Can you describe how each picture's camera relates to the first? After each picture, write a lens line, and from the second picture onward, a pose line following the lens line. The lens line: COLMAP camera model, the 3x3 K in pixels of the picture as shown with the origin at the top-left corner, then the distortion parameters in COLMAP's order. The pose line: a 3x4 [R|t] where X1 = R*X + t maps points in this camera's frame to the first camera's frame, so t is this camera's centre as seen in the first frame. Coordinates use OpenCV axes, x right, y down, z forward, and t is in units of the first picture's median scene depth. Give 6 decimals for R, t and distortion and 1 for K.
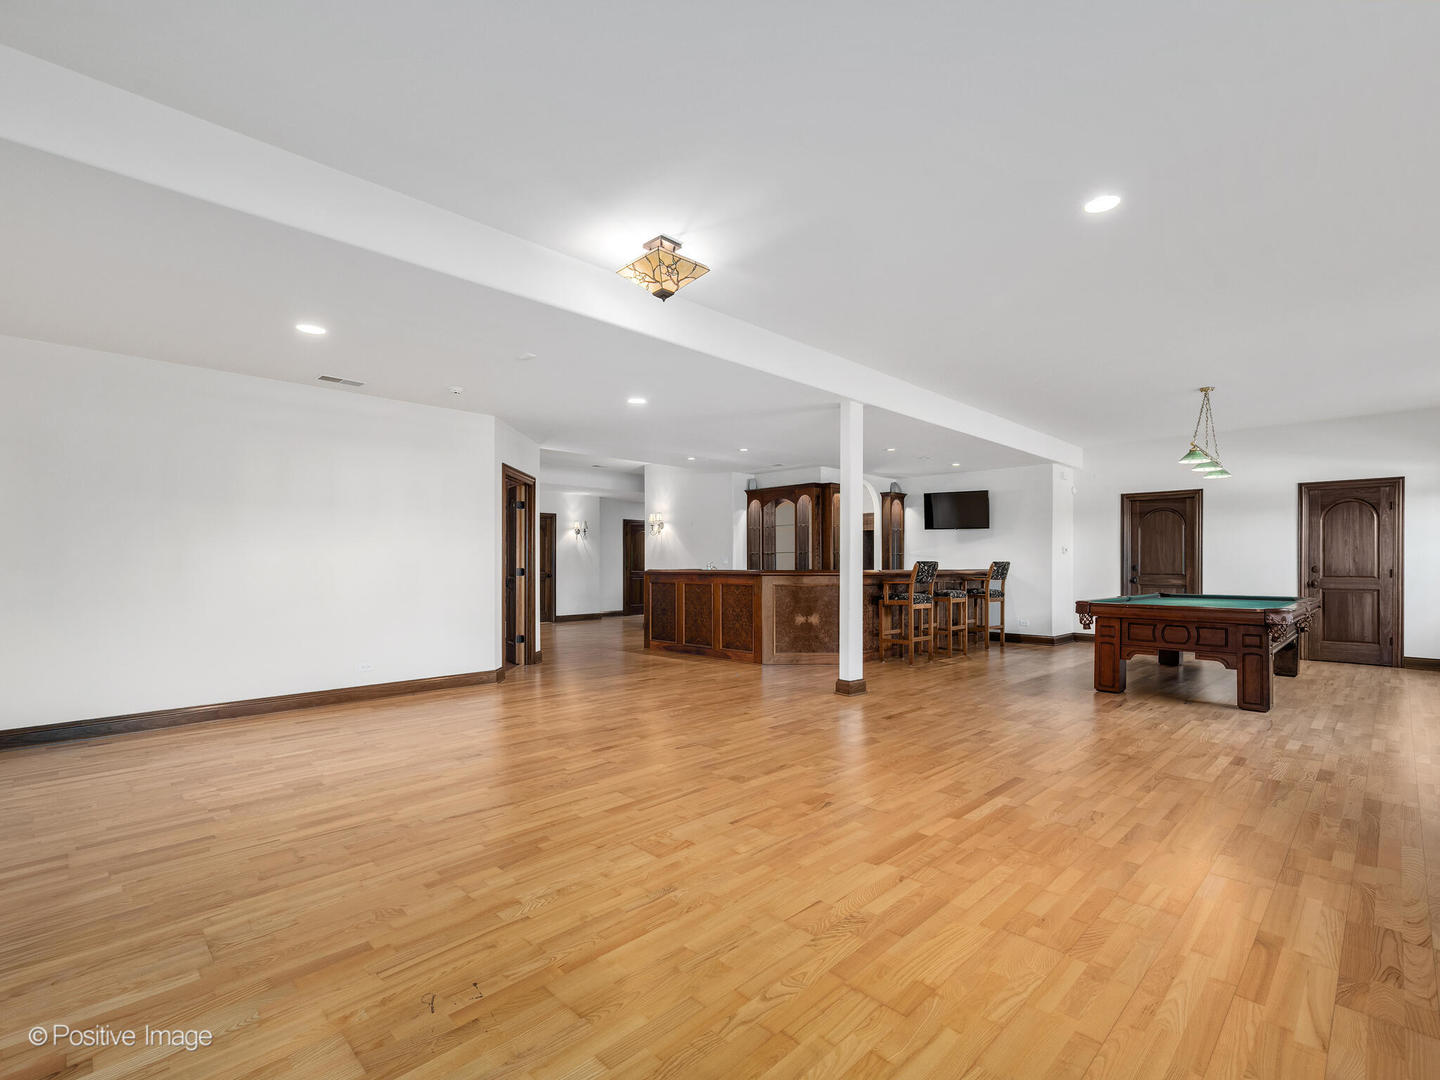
lens RADIAL K [[676.7, 0, 727.2], [0, 676.7, 554.2], [0, 0, 1]] dist [-0.002829, -0.000507]
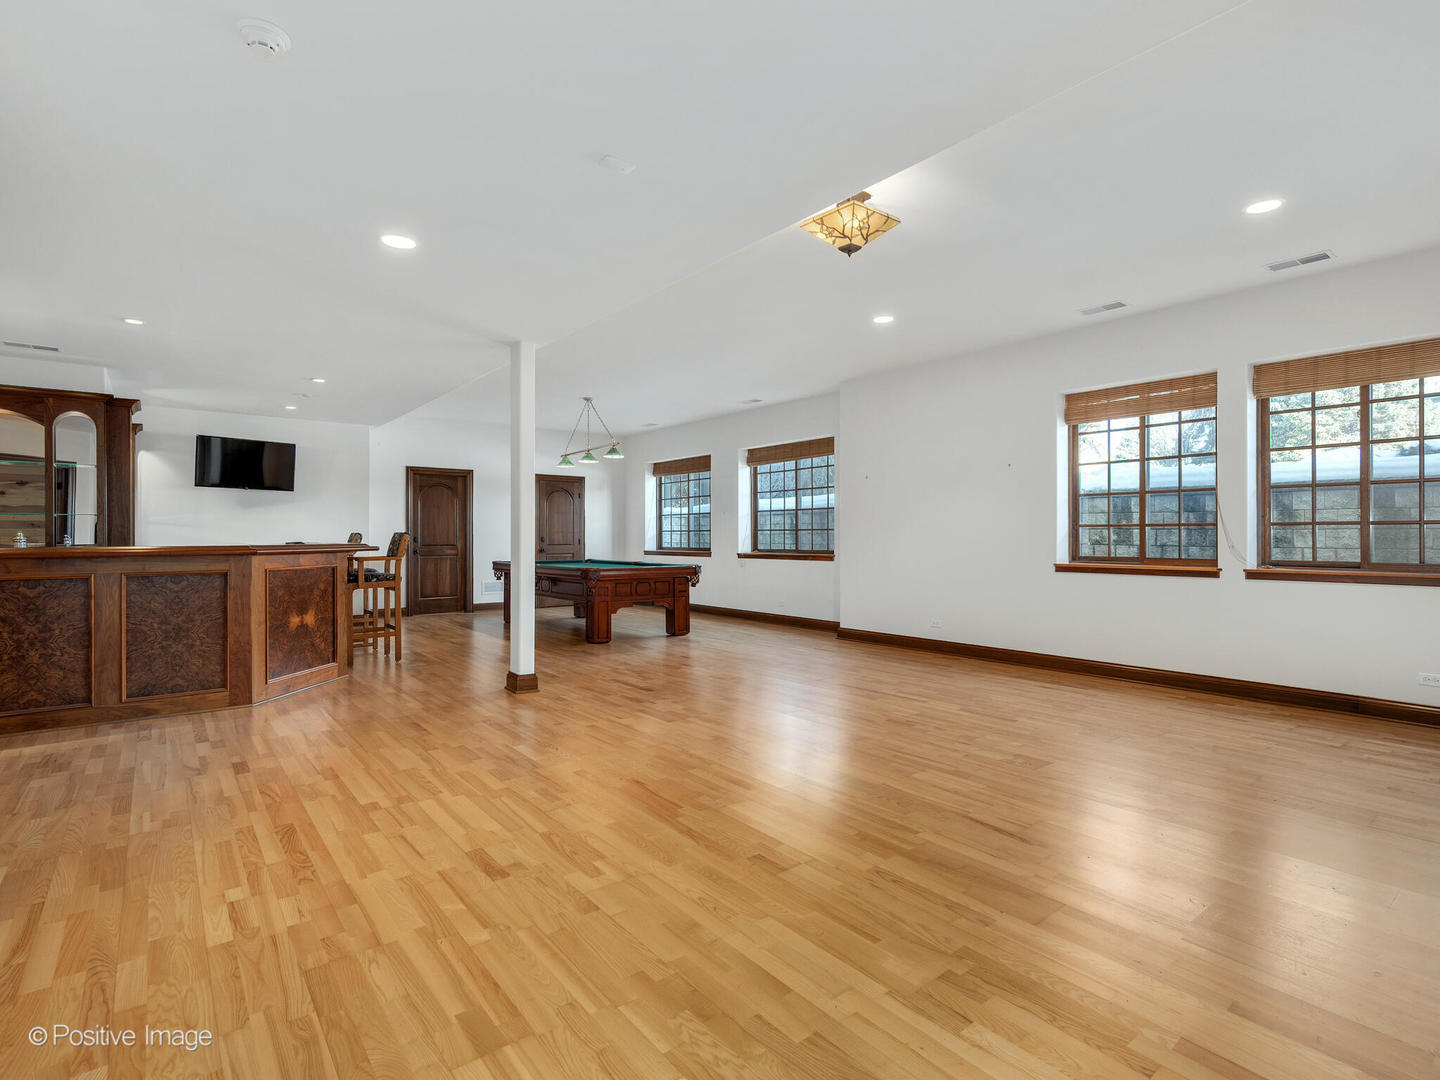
lens RADIAL K [[714.9, 0, 720.0], [0, 714.9, 540.0], [0, 0, 1]] dist [-0.000939, -0.000039]
pose [[0.112250, -0.008344, 0.993645, -0.674003], [-0.014780, 0.999840, 0.010065, 0.006285], [-0.993570, -0.015816, 0.112109, 0.652849]]
